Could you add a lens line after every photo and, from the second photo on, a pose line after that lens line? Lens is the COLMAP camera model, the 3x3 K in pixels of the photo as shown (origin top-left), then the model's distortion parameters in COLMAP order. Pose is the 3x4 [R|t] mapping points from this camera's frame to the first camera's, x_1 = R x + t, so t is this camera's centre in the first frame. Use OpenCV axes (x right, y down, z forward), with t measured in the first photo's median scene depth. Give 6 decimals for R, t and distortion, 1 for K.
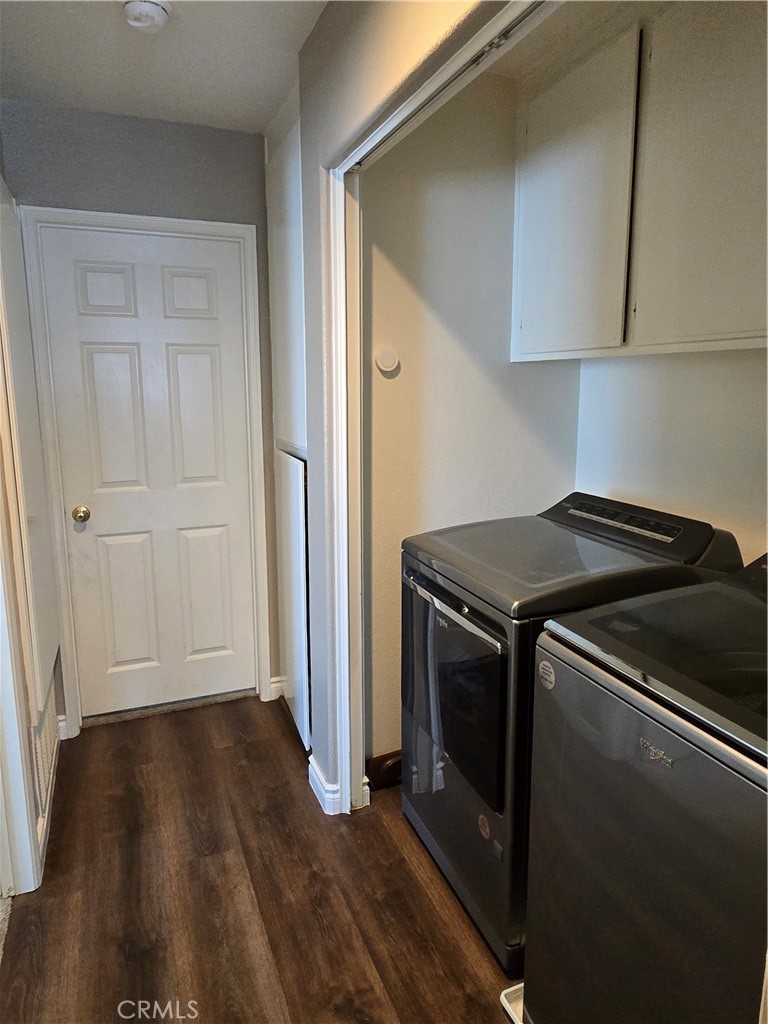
lens RADIAL K [[667.4, 0, 390.5], [0, 667.4, 498.5], [0, 0, 1]] dist [0.008922, -0.003814]
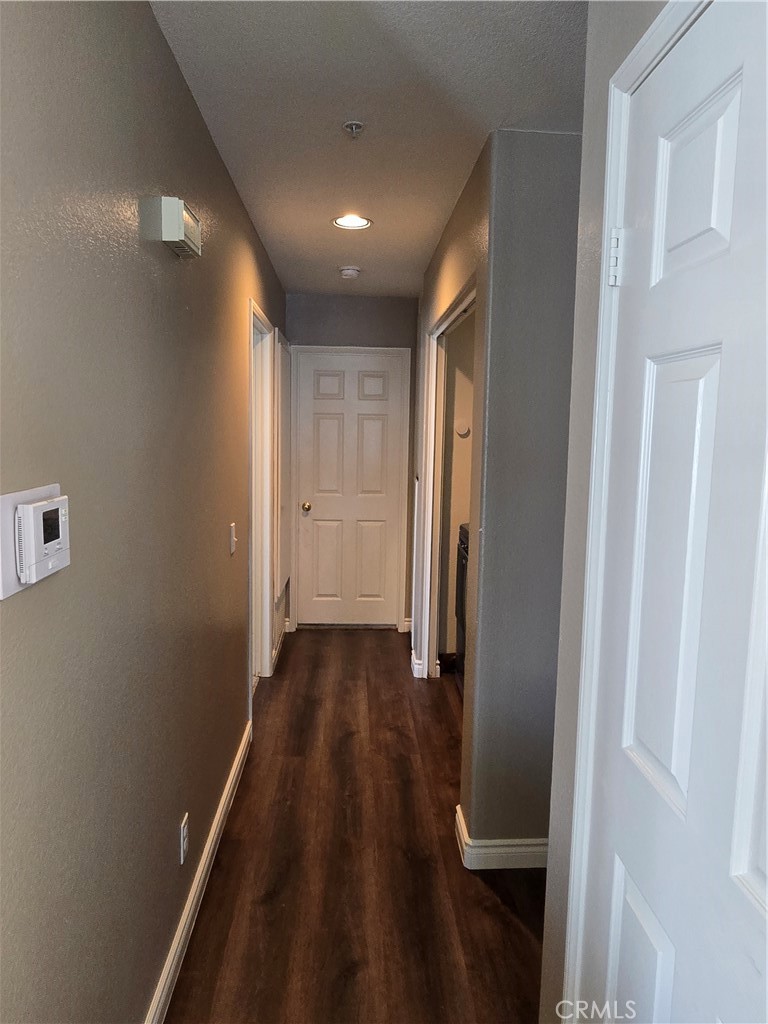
lens RADIAL K [[667.4, 0, 390.5], [0, 667.4, 498.5], [0, 0, 1]] dist [0.008922, -0.003814]
pose [[0.944942, 0.056103, -0.322393, 0.352467], [-0.077387, 0.995560, -0.053577, 0.085152], [0.317956, 0.075577, 0.945088, -0.672762]]
